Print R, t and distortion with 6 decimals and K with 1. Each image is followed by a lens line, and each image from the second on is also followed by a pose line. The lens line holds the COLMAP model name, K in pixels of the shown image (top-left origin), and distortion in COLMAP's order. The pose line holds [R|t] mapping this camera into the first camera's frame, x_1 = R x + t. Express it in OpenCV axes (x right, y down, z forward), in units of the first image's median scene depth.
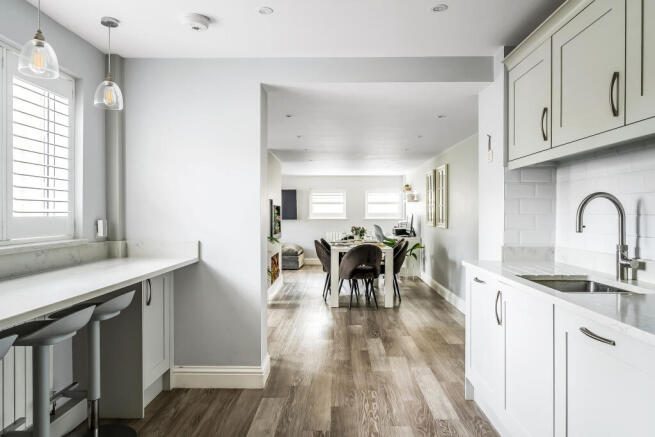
lens RADIAL K [[468.9, 0, 327.5], [0, 468.9, 218.5], [0, 0, 1]] dist [-0.000303, -0.000027]
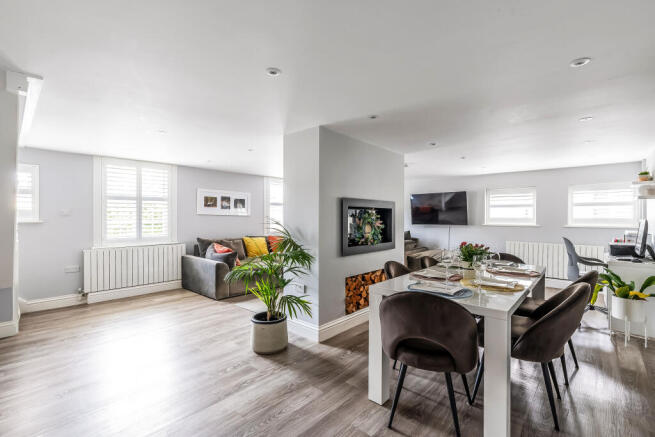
lens RADIAL K [[292.4, 0, 327.5], [0, 292.4, 218.5], [0, 0, 1]] dist [0.001413, 0.000267]
pose [[0.751832, 0.008910, -0.659294, 0.099767], [-0.017138, 0.999835, -0.006032, -0.002026], [0.659131, 0.015834, 0.751861, 0.405257]]
